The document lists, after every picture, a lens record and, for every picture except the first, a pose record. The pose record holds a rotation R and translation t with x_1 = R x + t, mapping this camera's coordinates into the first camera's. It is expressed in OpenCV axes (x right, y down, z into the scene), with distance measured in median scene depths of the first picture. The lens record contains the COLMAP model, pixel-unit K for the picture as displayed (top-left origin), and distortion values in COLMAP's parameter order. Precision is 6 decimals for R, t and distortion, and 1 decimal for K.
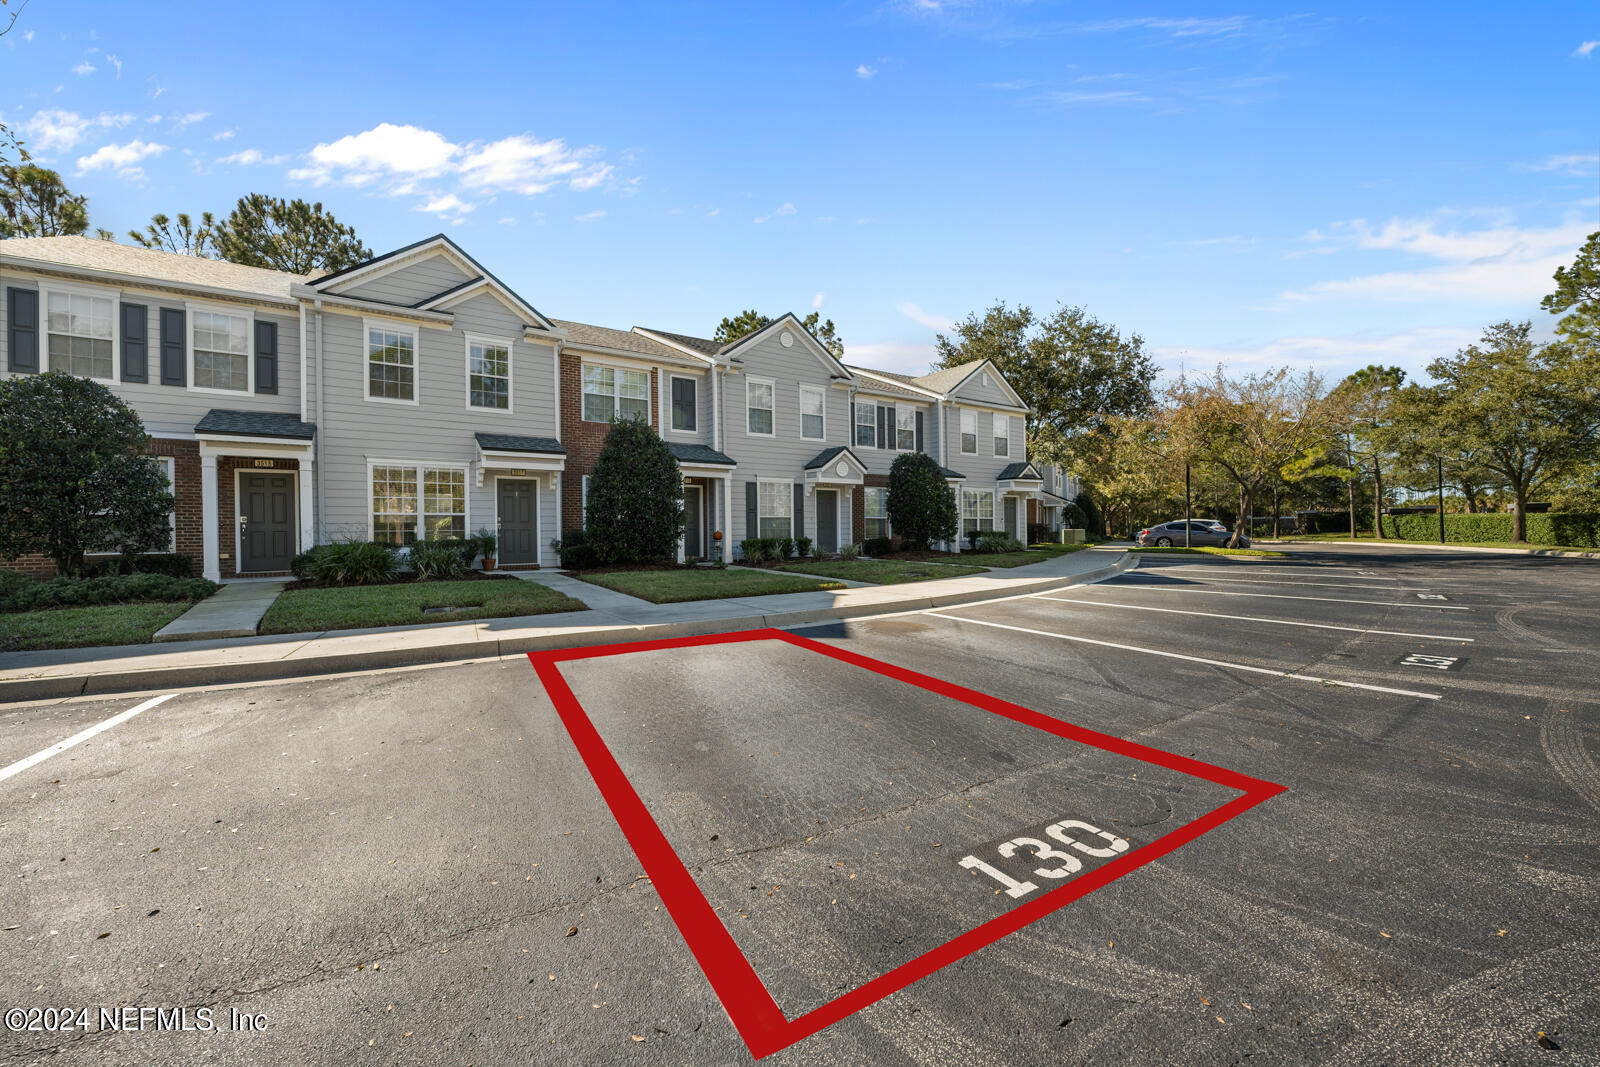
lens RADIAL K [[658.0, 0, 800.0], [0, 658.0, 533.5], [0, 0, 1]] dist [-0.002025, 0.000007]
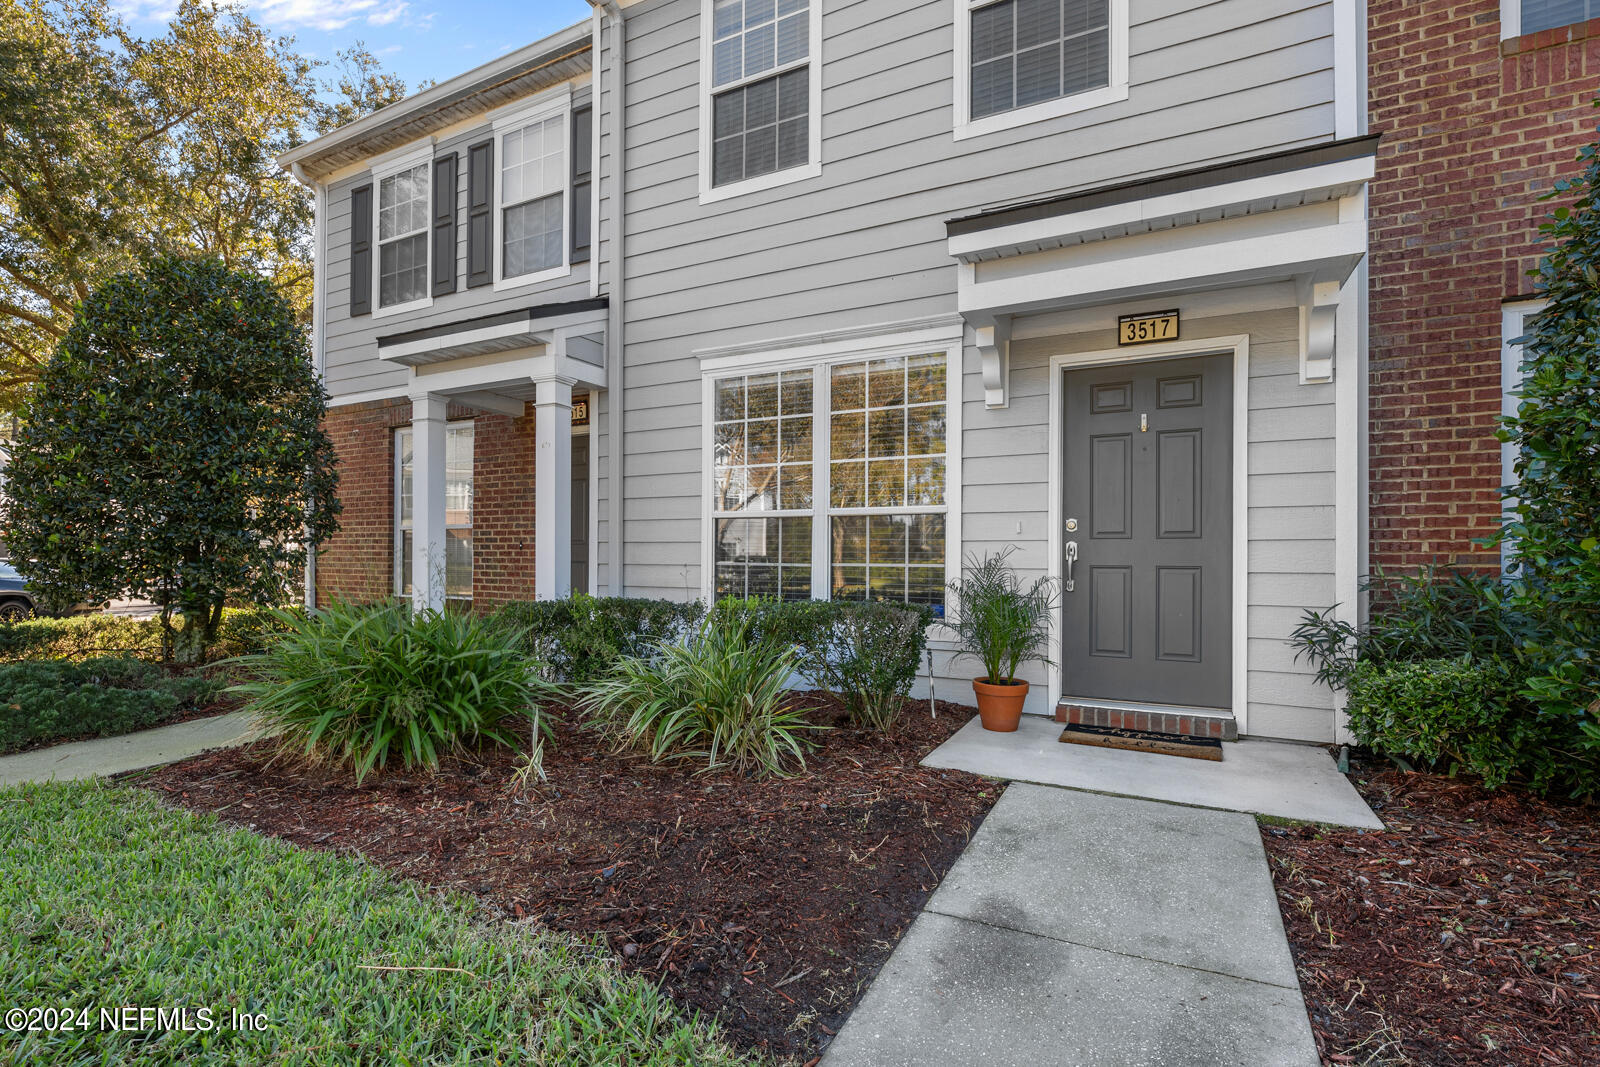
lens RADIAL K [[715.9, 0, 799.9], [0, 715.9, 563.4], [0, 0, 1]] dist [-0.001119, 0.000504]
pose [[0.460210, 0.007807, -0.887776, -0.263427], [-0.015858, 0.999874, 0.000572, -0.005477], [0.887668, 0.013815, 0.460276, 0.798827]]
